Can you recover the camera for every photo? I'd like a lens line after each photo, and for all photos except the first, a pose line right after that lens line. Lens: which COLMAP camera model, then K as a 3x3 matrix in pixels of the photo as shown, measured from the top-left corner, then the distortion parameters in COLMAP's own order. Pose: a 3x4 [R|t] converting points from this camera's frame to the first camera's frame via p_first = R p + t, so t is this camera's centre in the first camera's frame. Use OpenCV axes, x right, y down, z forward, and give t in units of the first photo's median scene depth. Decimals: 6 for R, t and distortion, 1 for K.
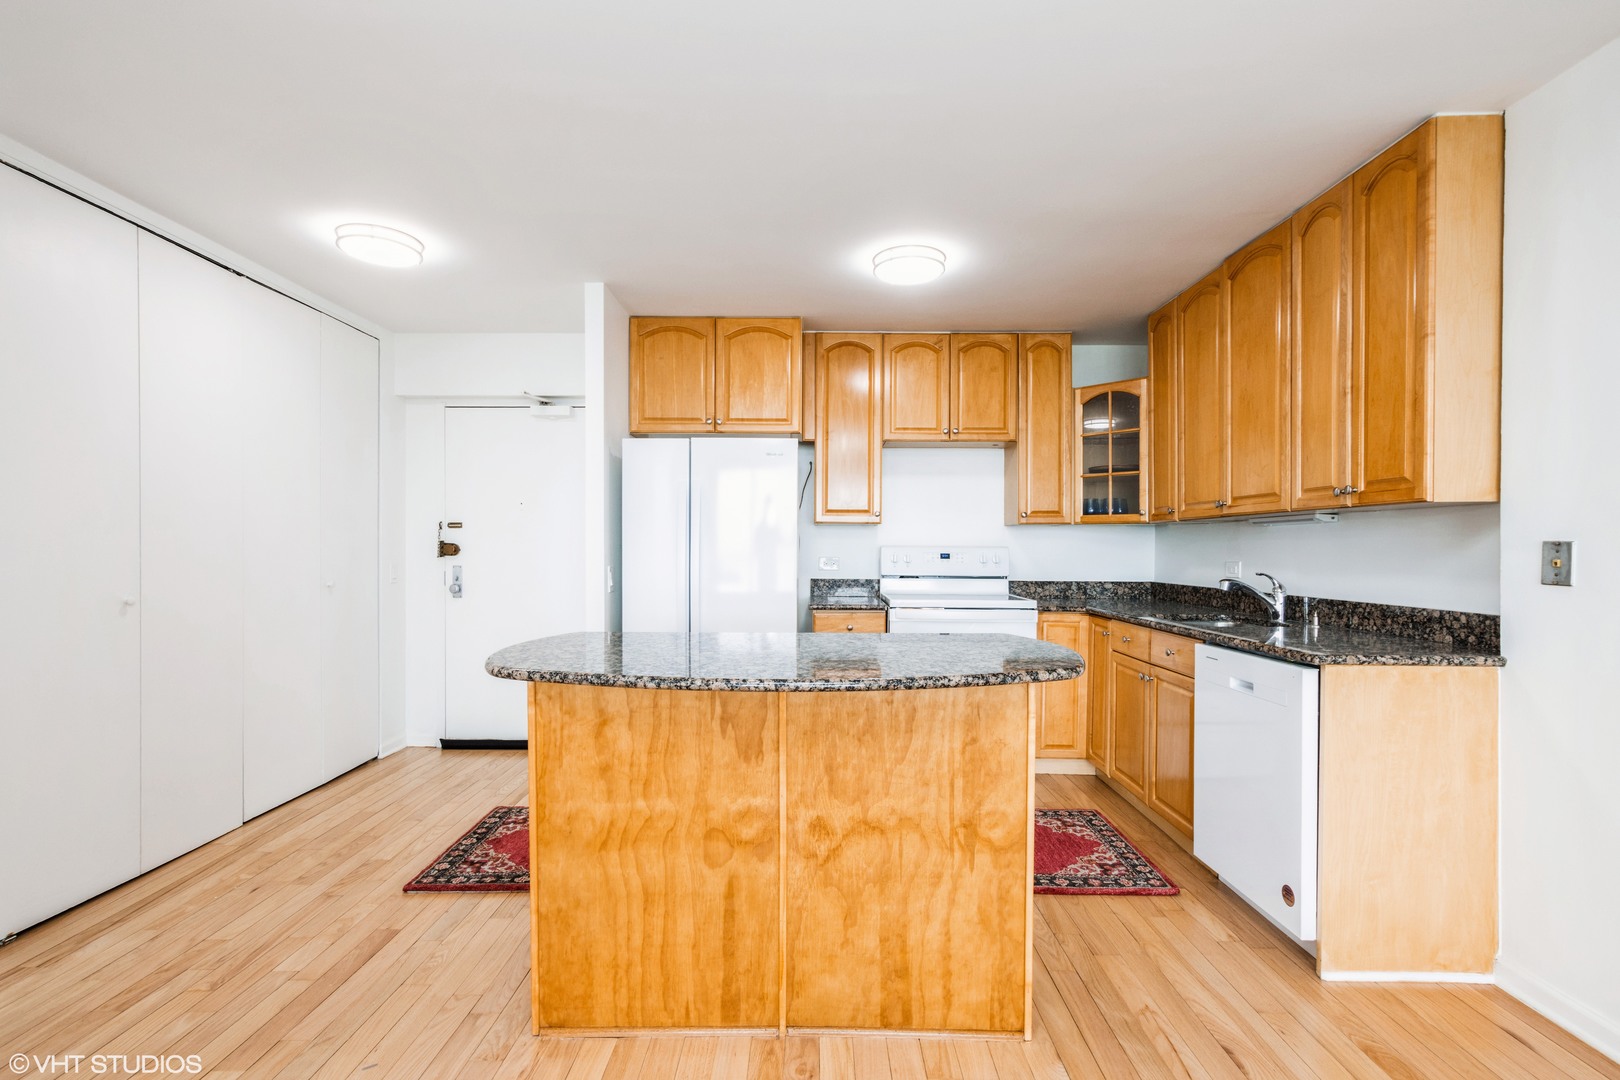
lens RADIAL K [[737.8, 0, 801.4], [0, 737.8, 548.3], [0, 0, 1]] dist [-0.004169, -0.000014]
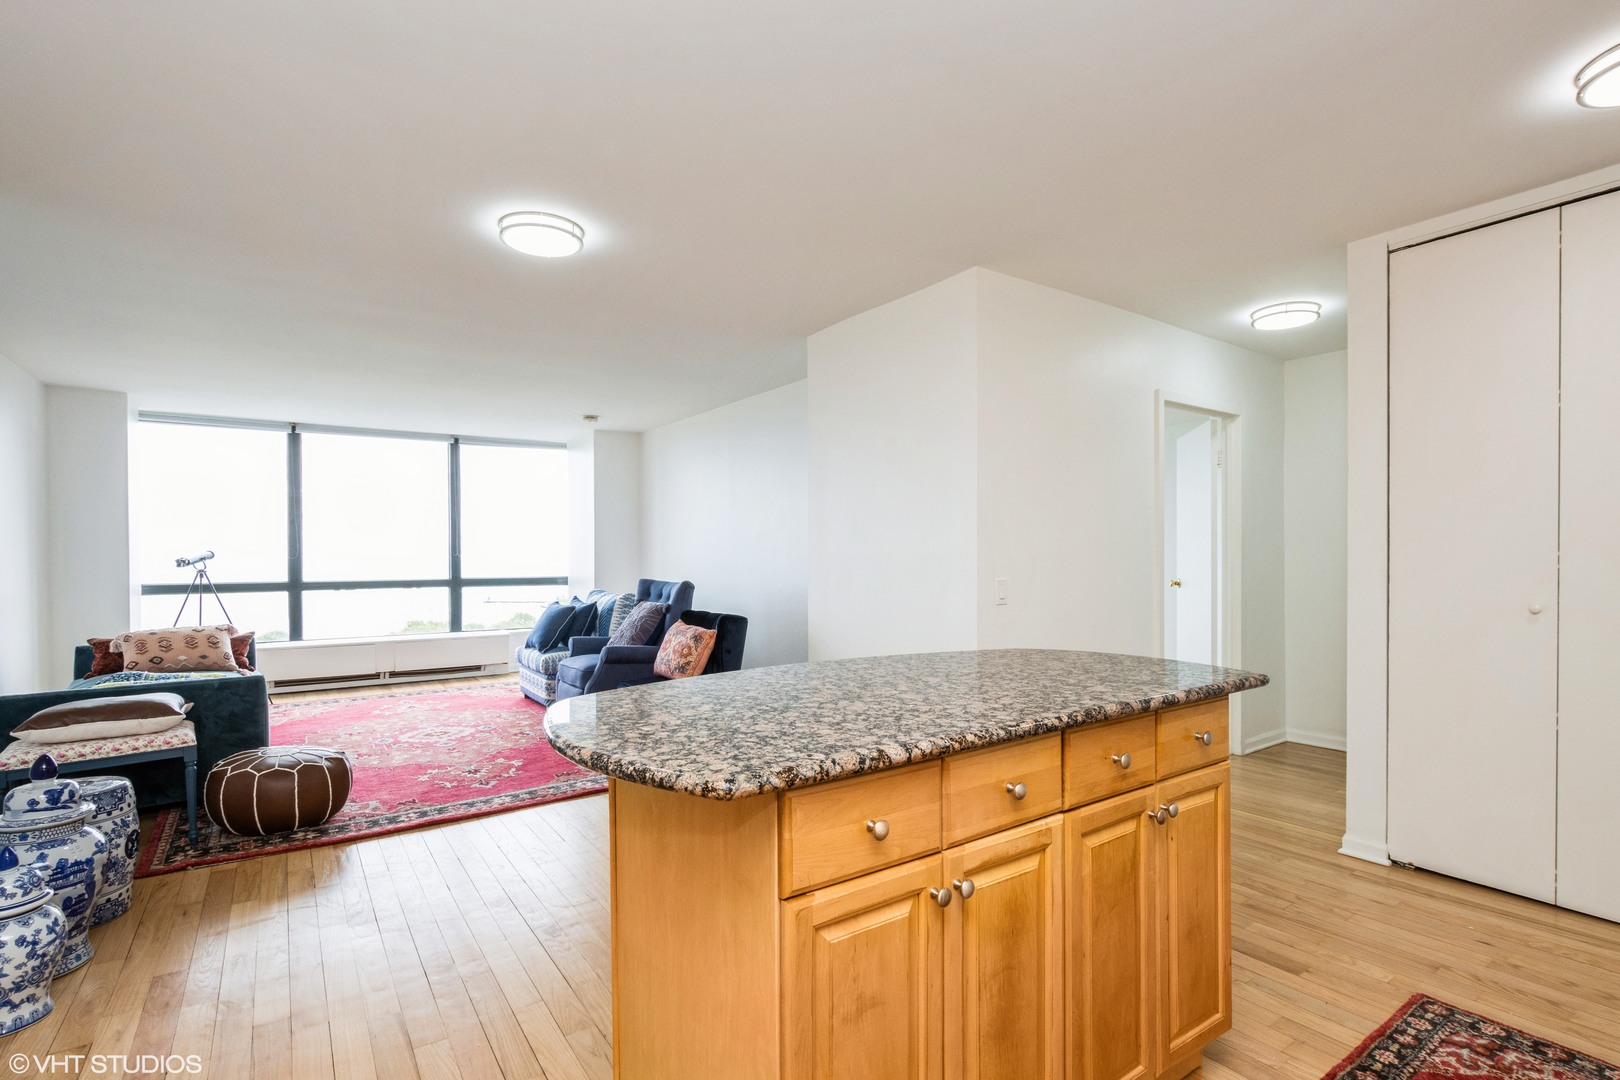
lens RADIAL K [[785.8, 0, 806.0], [0, 785.8, 558.0], [0, 0, 1]] dist [-0.003556, -0.000588]
pose [[-0.816661, 0.005852, -0.577088, 0.355611], [0.004077, 0.999982, 0.004370, -0.000355], [0.577104, 0.001216, -0.816670, 1.023415]]
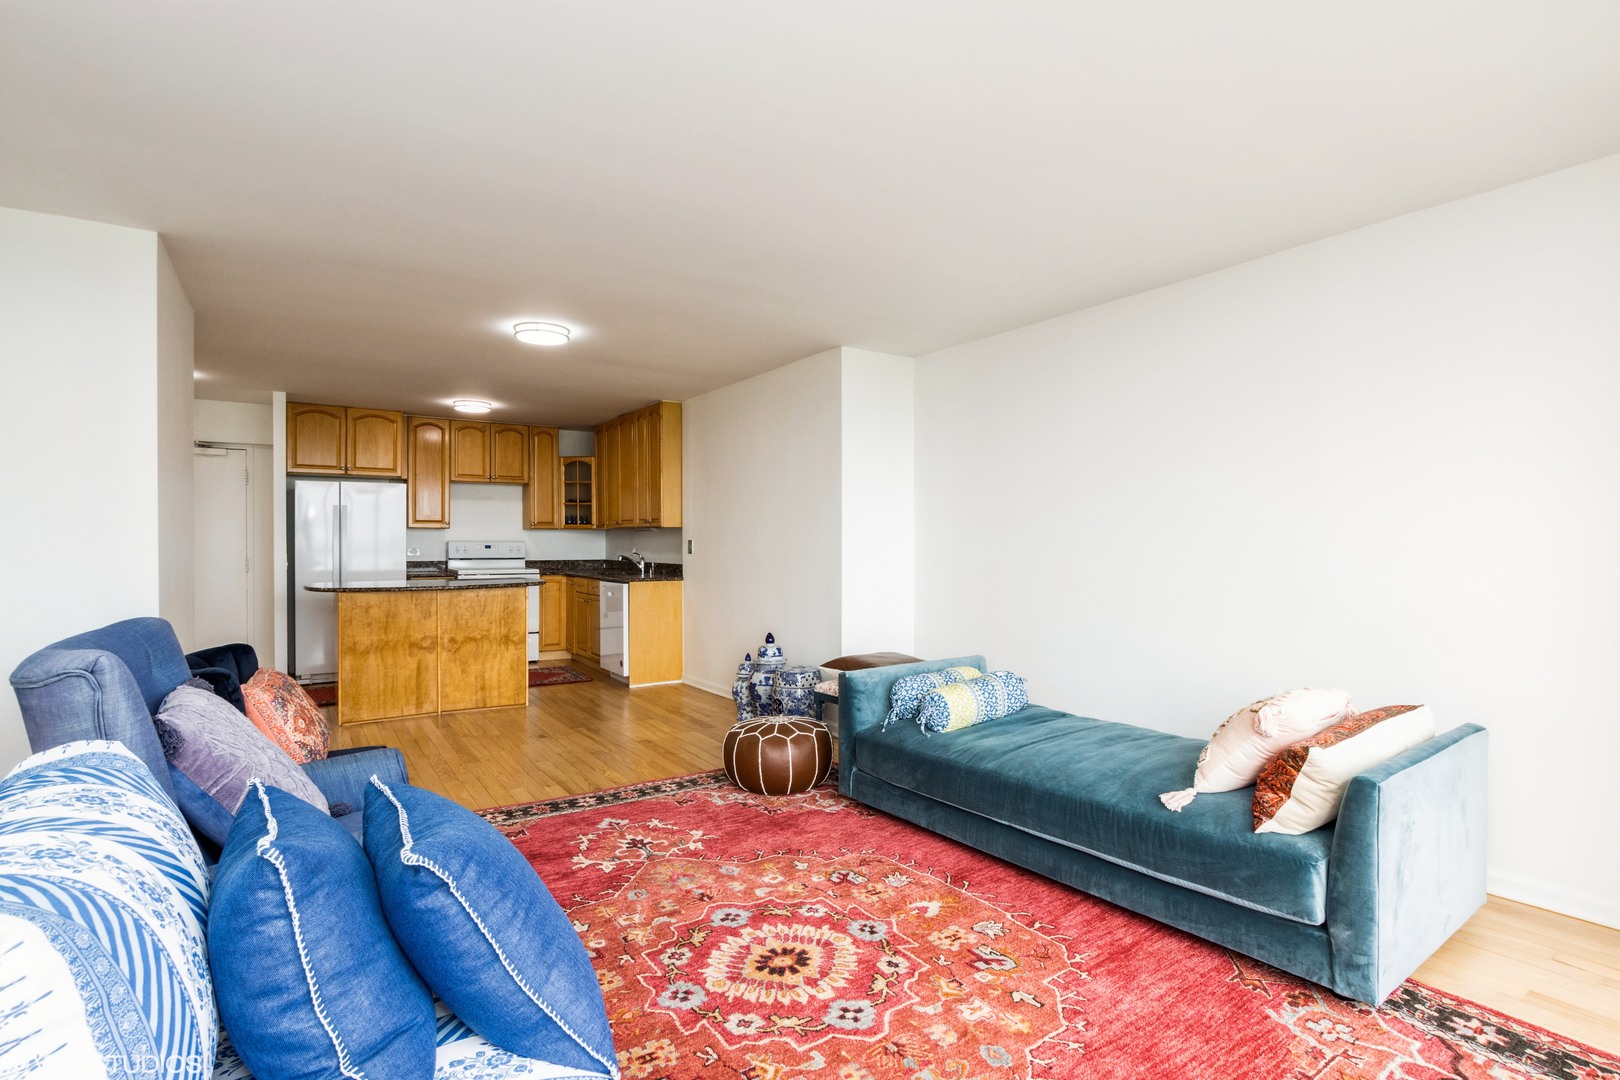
lens RADIAL K [[763.8, 0, 806.3], [0, 763.8, 554.7], [0, 0, 1]] dist [-0.028973, 0.009555]
pose [[0.818804, -0.013432, 0.573916, -0.301859], [0.001964, 0.999786, 0.020597, -0.008620], [-0.574070, -0.015738, 0.818655, -1.235294]]
